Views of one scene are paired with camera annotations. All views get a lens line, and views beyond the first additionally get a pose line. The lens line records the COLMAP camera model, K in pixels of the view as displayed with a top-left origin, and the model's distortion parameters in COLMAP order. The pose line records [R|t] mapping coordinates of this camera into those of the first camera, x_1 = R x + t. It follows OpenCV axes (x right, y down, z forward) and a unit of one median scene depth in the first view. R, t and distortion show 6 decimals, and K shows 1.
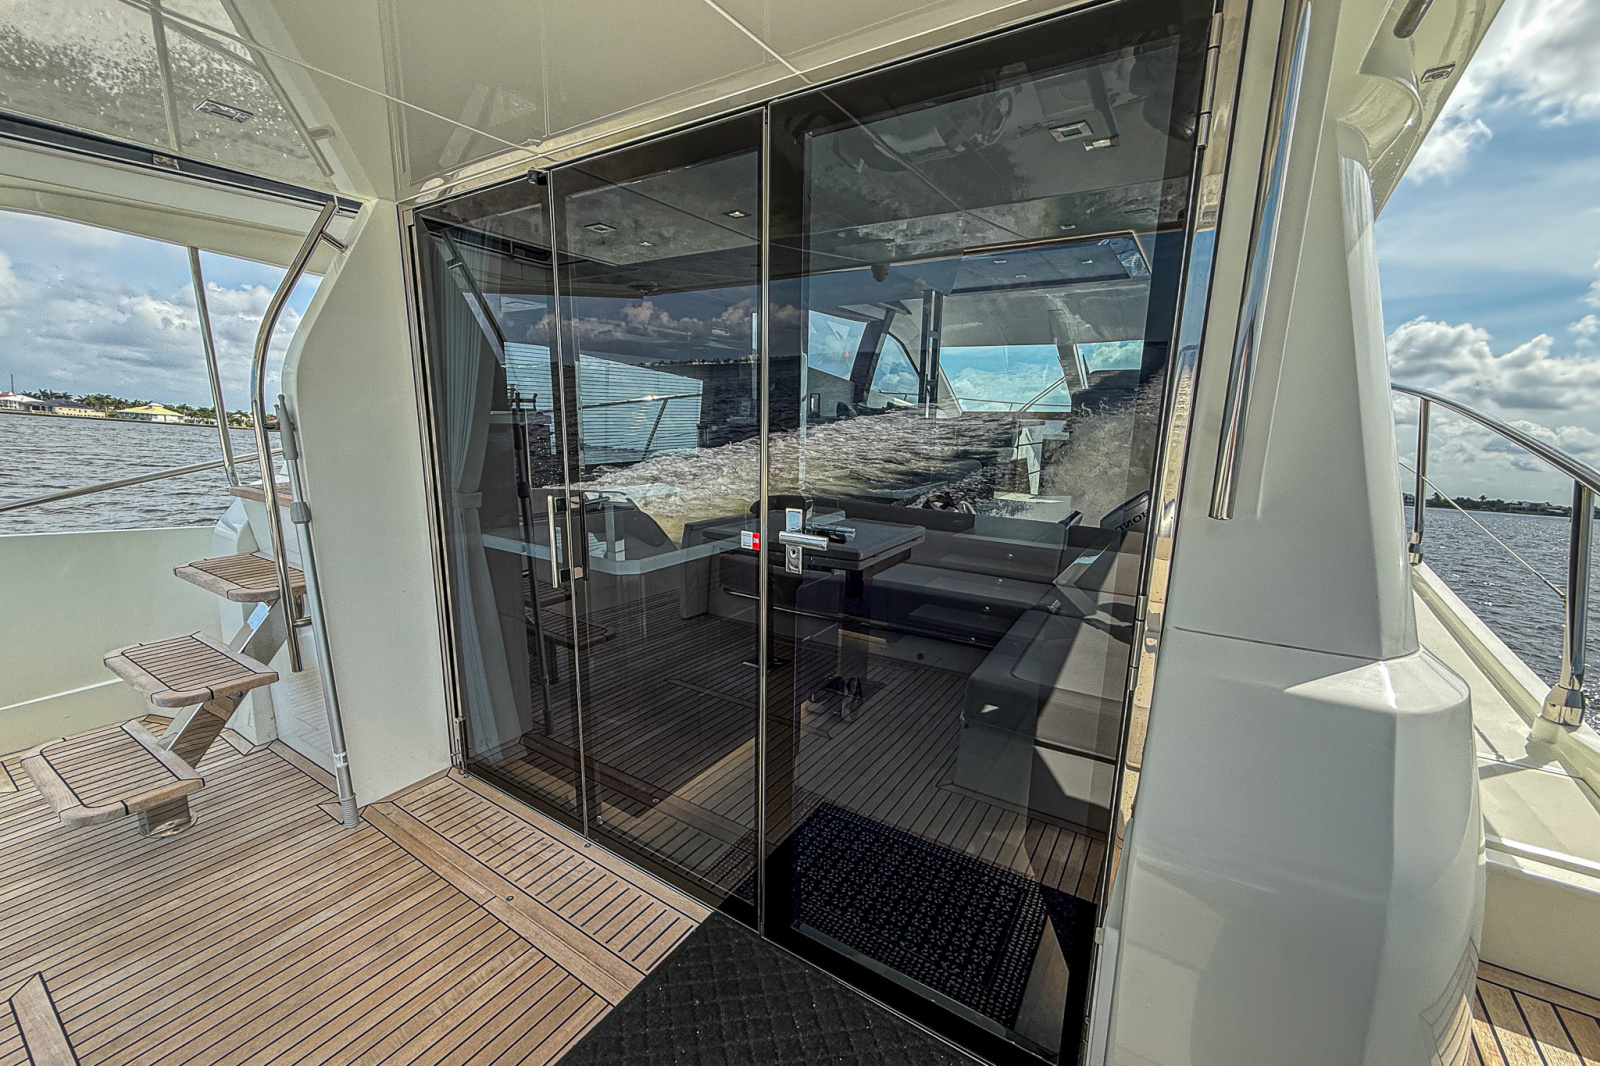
lens RADIAL K [[641.7, 0, 799.3], [0, 641.7, 537.0], [0, 0, 1]] dist [-0.000085, 0.000002]
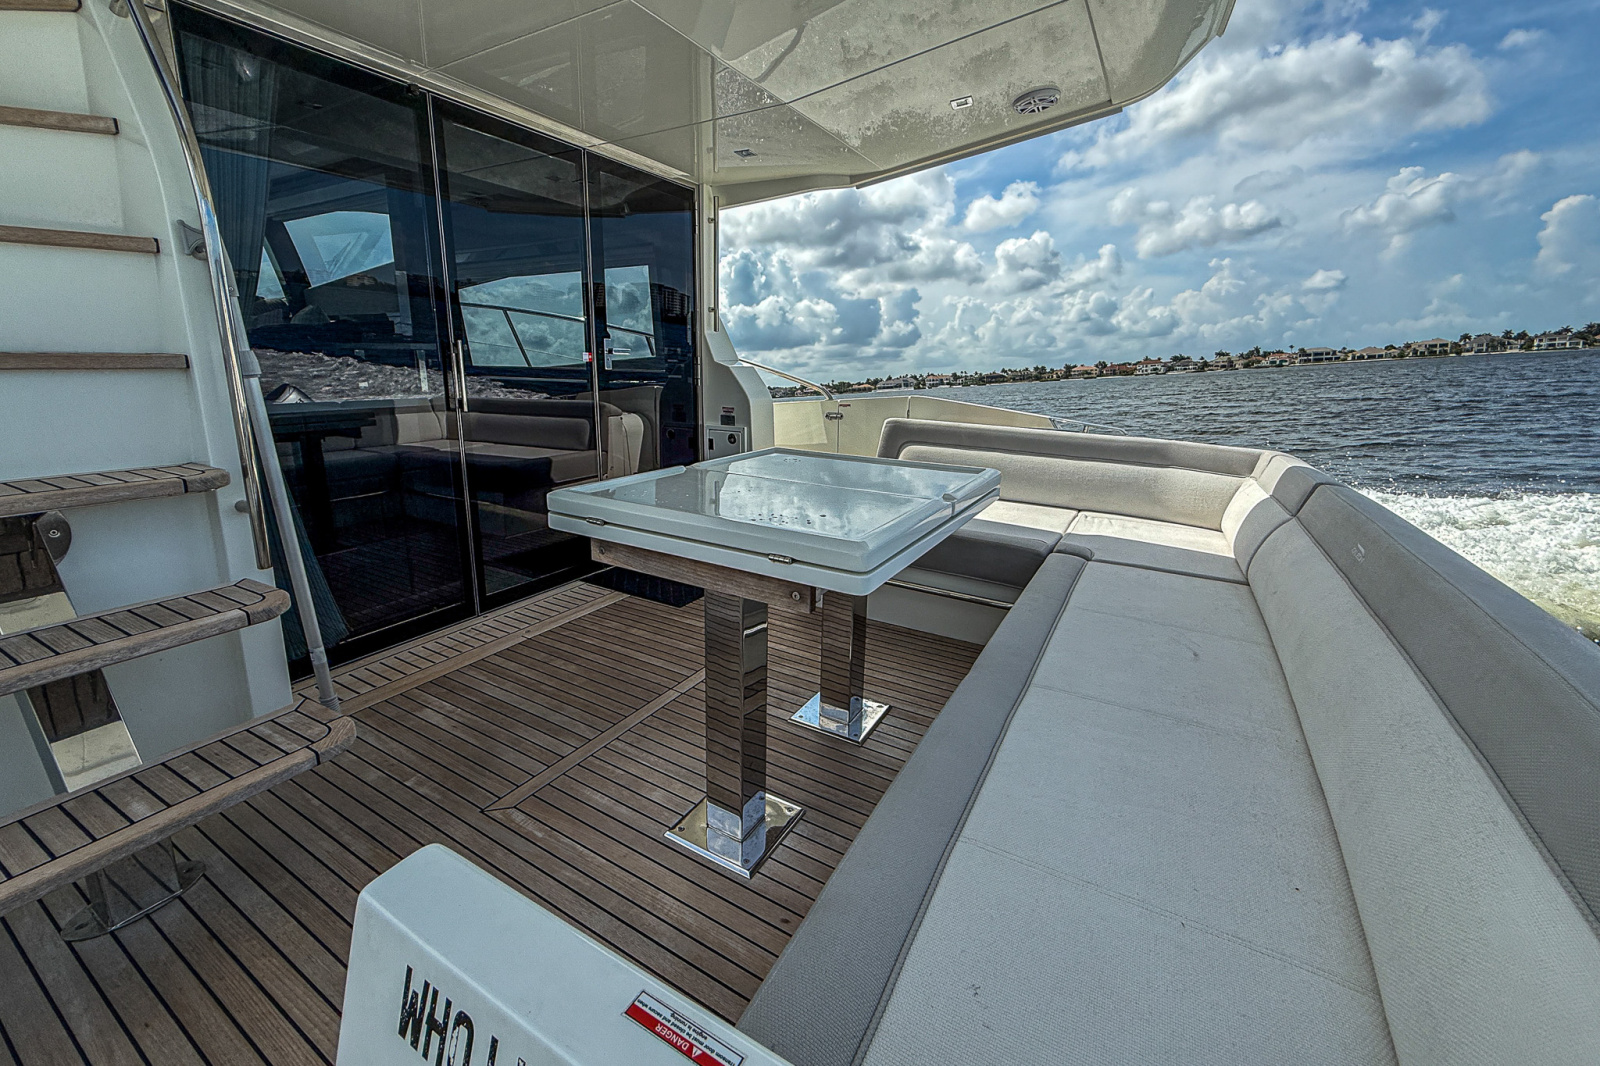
lens RADIAL K [[641.7, 0, 793.5], [0, 641.7, 524.2], [0, 0, 1]] dist [-0.000085, 0.000002]
pose [[-0.049447, -0.262414, 0.963688, -1.976713], [0.179612, 0.946802, 0.267032, 0.071166], [-0.982494, 0.186293, 0.000316, 0.414414]]
